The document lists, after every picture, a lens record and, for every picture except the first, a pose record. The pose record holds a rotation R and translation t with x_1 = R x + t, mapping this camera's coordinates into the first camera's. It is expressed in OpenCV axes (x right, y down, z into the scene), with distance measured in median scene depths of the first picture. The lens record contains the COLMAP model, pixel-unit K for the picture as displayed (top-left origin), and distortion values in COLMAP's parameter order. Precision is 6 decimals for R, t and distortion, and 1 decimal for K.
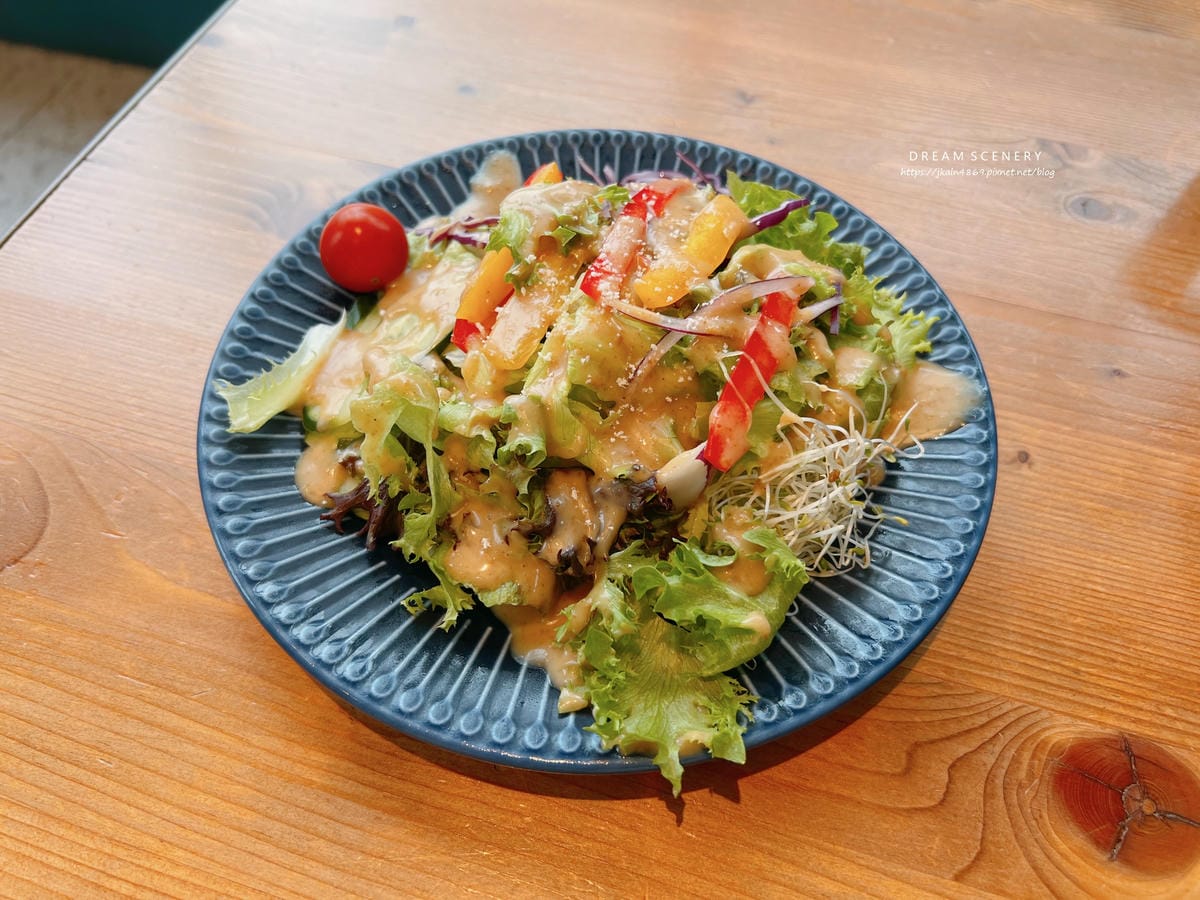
lens RADIAL K [[916.7, 0, 600.0], [0, 916.7, 450.0], [0, 0, 1]] dist [0.079188, -0.163611]
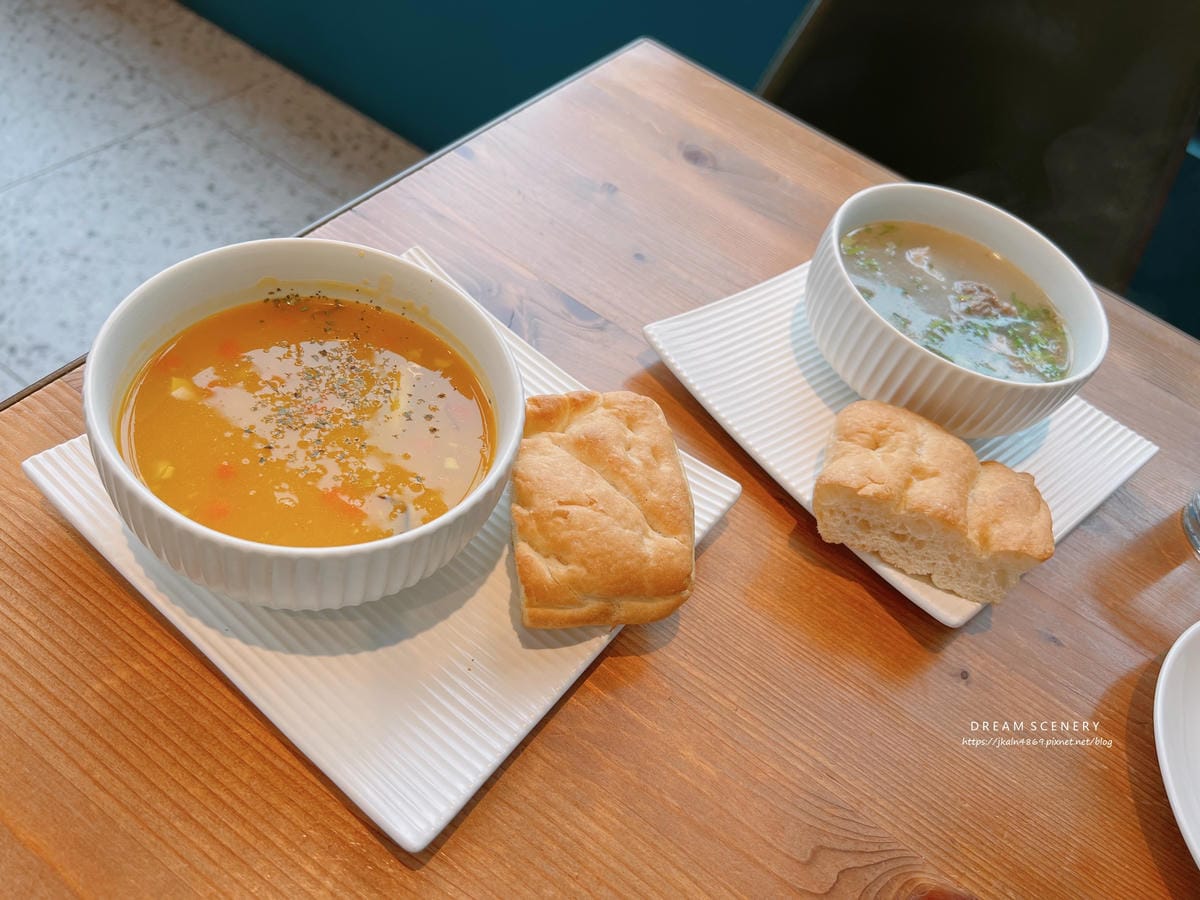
lens RADIAL K [[916.7, 0, 600.0], [0, 916.7, 450.0], [0, 0, 1]] dist [0.079188, -0.163611]
pose [[0.938566, 0.344064, -0.026704, -0.085908], [-0.344622, 0.930388, -0.124958, 0.046107], [-0.018148, 0.126484, 0.991803, -0.281241]]
